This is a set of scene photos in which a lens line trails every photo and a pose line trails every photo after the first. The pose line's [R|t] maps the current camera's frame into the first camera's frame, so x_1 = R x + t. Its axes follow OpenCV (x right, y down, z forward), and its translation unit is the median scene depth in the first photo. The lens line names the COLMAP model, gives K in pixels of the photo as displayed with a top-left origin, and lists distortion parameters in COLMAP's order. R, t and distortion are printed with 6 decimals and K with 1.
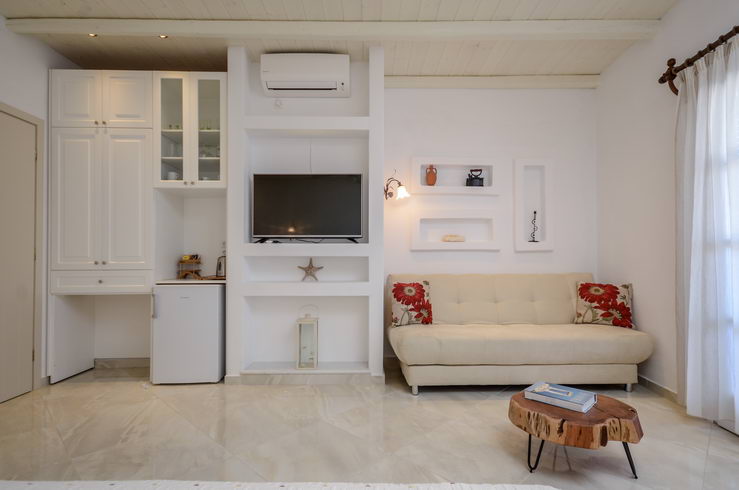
lens RADIAL K [[409.3, 0, 370.3], [0, 409.3, 249.7], [0, 0, 1]] dist [0.010418, 0.001703]
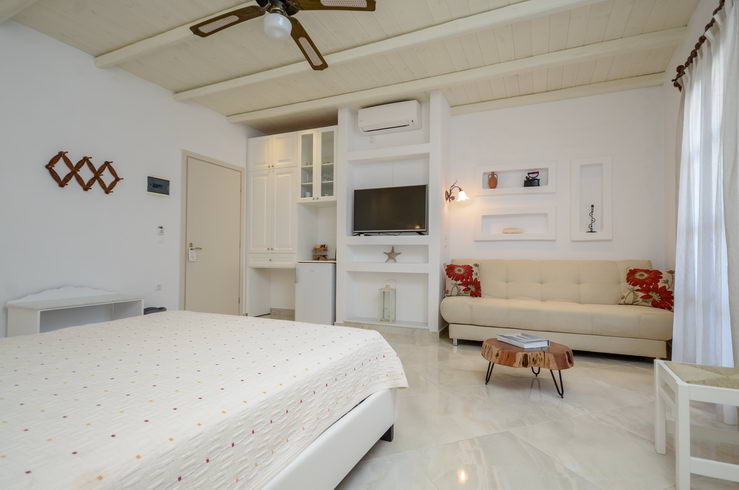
lens RADIAL K [[404.4, 0, 369.5], [0, 404.4, 245.0], [0, 0, 1]] dist [0.000998, 0.000474]
pose [[0.905006, -0.006580, -0.425349, 0.390550], [0.000945, 0.999909, -0.013459, 0.035872], [0.425399, 0.011778, 0.904929, -0.307319]]
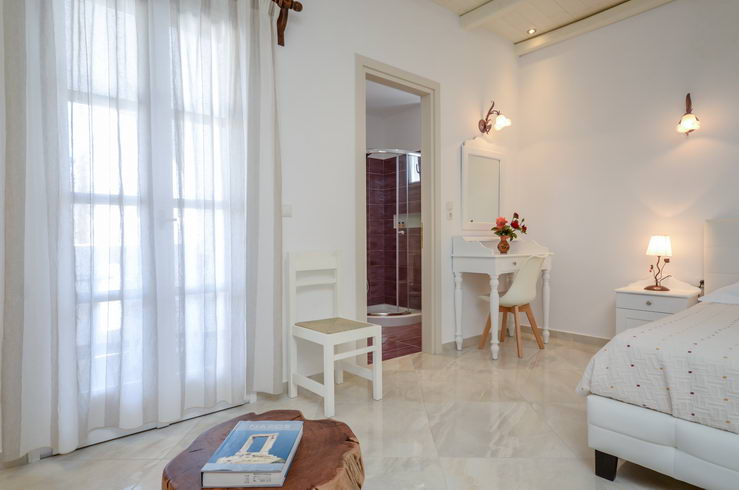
lens RADIAL K [[431.3, 0, 369.5], [0, 431.3, 245.0], [0, 0, 1]] dist [0.023497, 0.000961]
pose [[-0.676284, -0.003273, 0.736634, -0.064869], [-0.006917, 0.999974, -0.001908, 0.051756], [-0.736608, -0.006385, -0.676289, 0.888225]]
